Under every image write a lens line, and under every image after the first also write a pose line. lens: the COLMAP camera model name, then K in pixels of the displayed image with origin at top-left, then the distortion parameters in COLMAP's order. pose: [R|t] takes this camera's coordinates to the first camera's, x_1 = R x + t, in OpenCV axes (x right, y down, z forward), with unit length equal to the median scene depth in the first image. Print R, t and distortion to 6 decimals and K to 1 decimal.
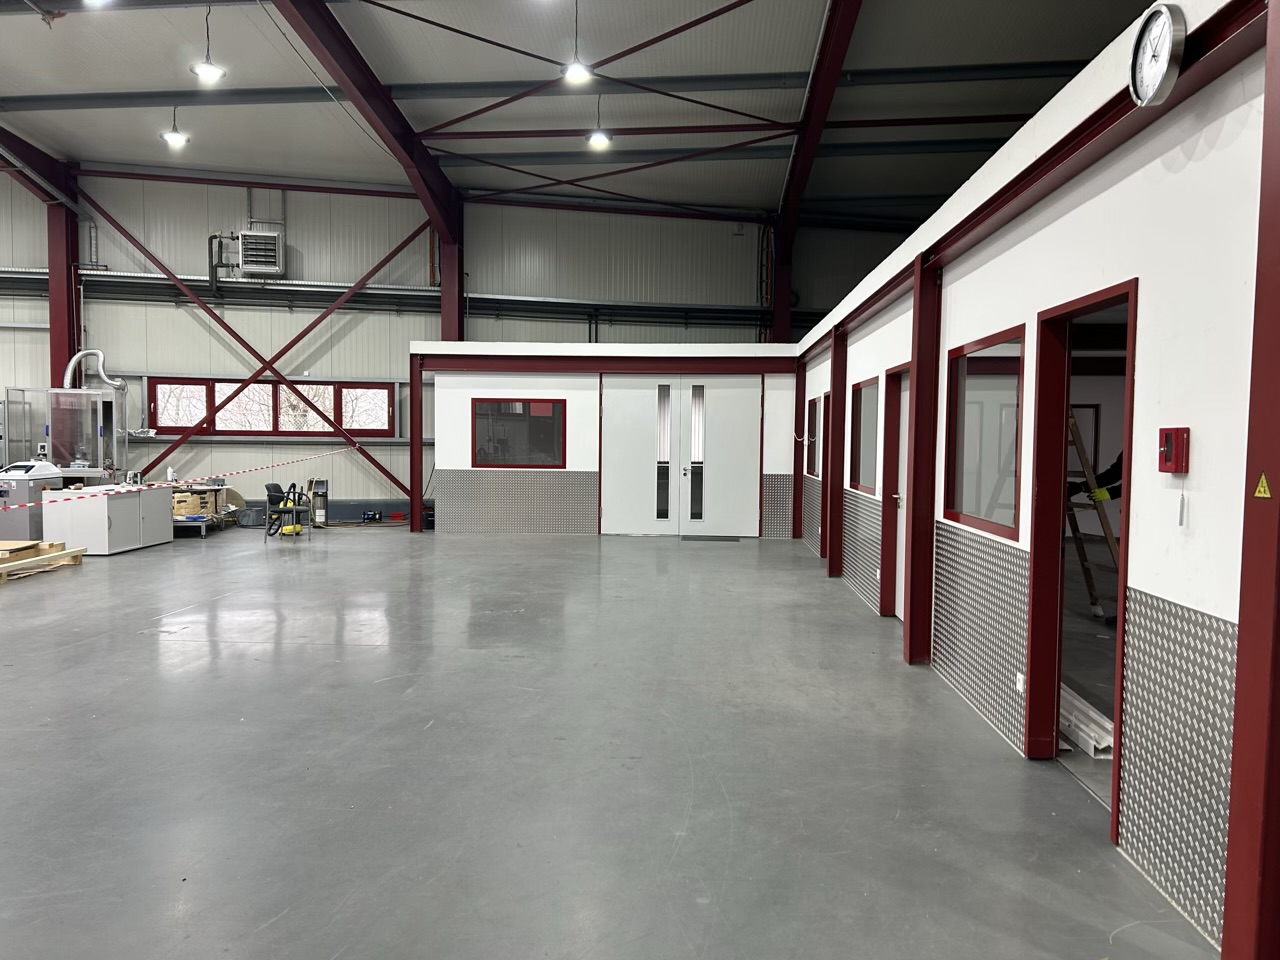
lens RADIAL K [[944.9, 0, 640.2], [0, 944.9, 492.1], [0, 0, 1]] dist [0.088963, 0.001048]
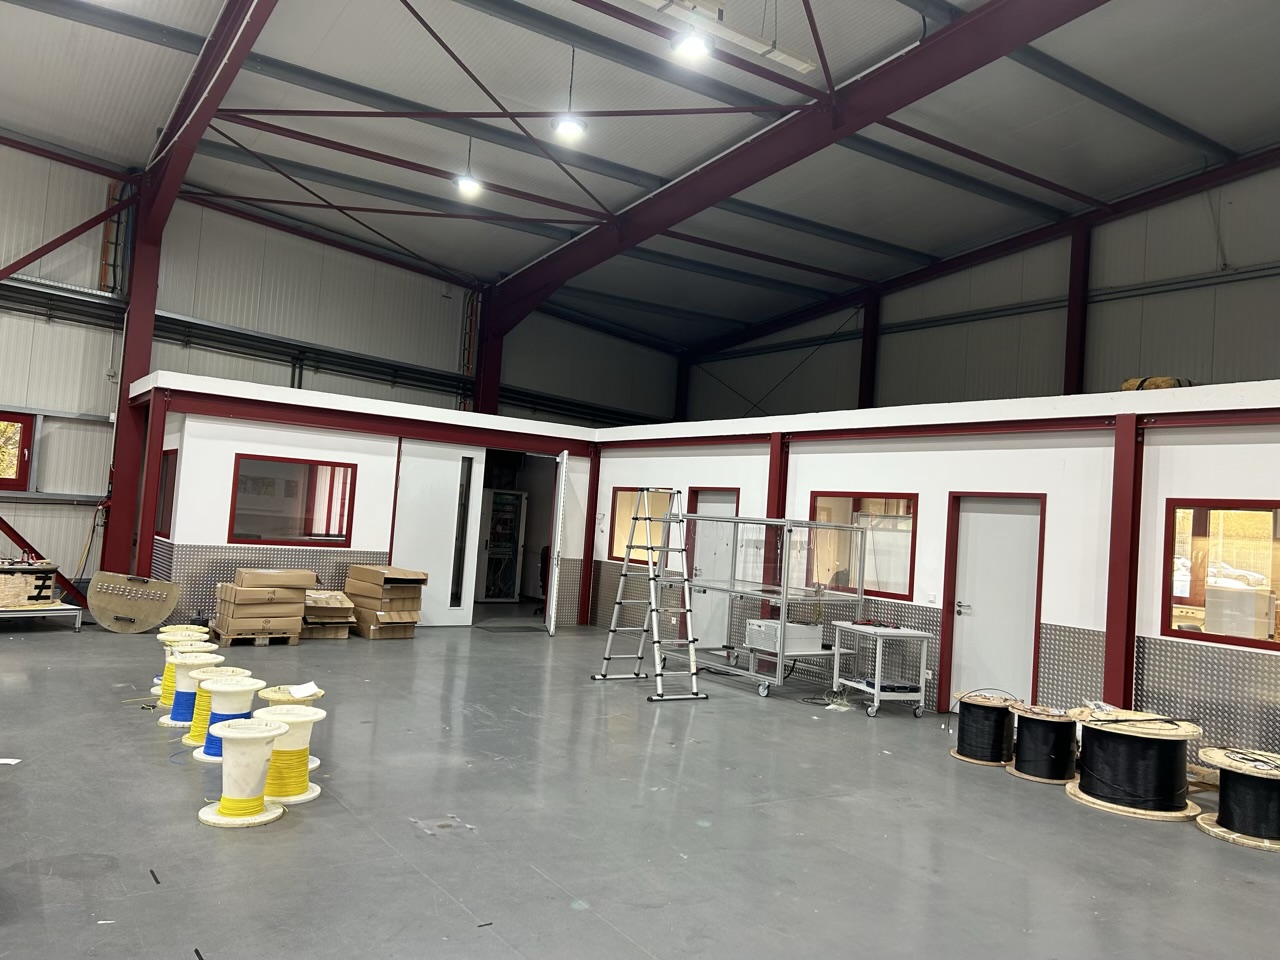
lens RADIAL K [[963.6, 0, 645.5], [0, 963.6, 478.1], [0, 0, 1]] dist [0.021335, -0.020655]
pose [[0.775113, 0.070671, 0.627858, -0.396463], [-0.023690, 0.996277, -0.082894, -0.020597], [-0.631379, 0.049379, 0.773901, 0.176857]]
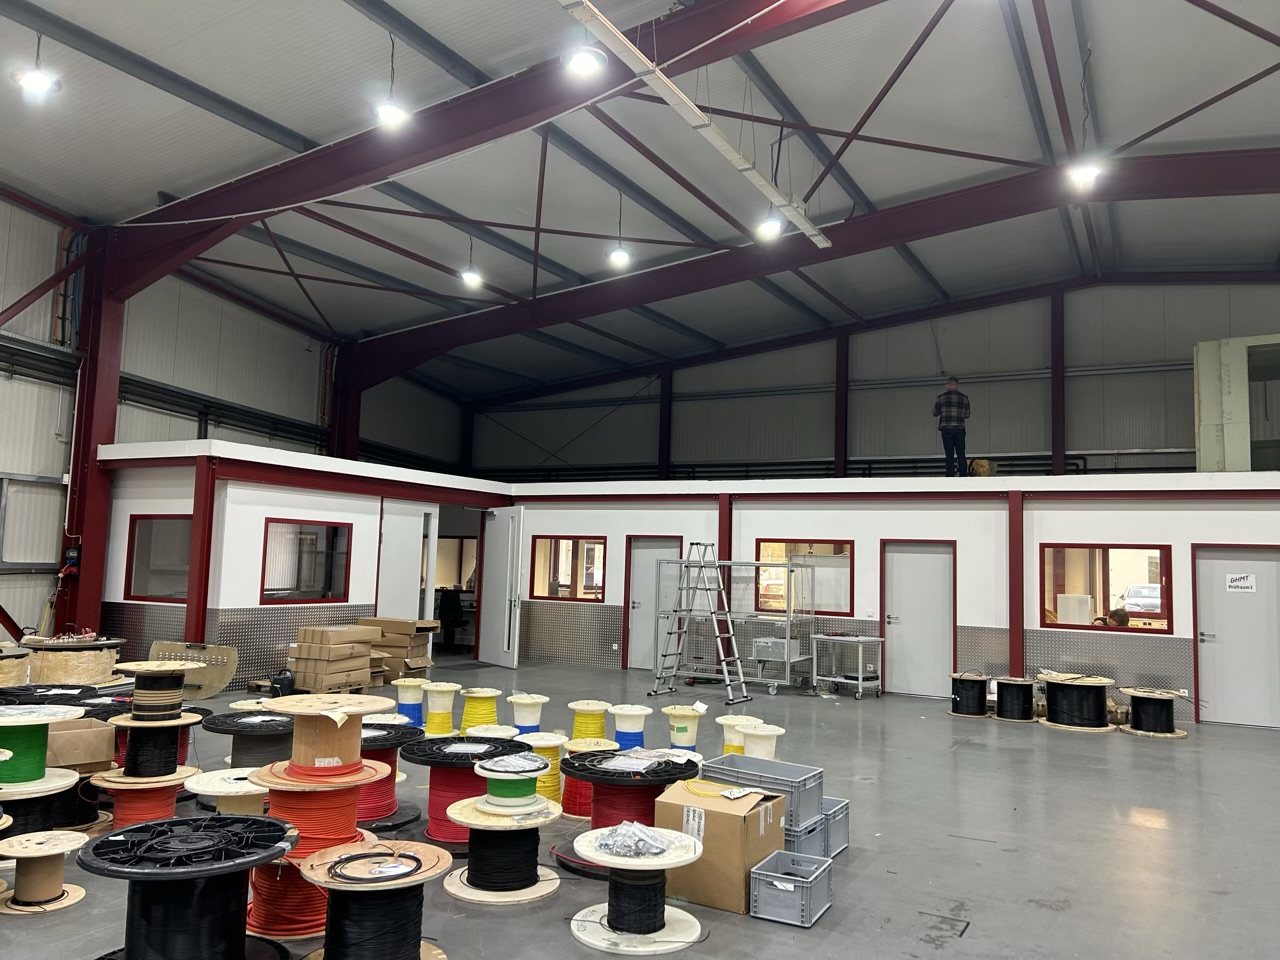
lens RADIAL K [[963.6, 0, 633.1], [0, 963.6, 473.7], [0, 0, 1]] dist [0.021335, -0.020655]
pose [[0.418843, 0.086613, 0.903918, -0.760031], [0.027243, 0.993794, -0.107848, -0.037662], [-0.907650, 0.069797, 0.413884, 0.365616]]
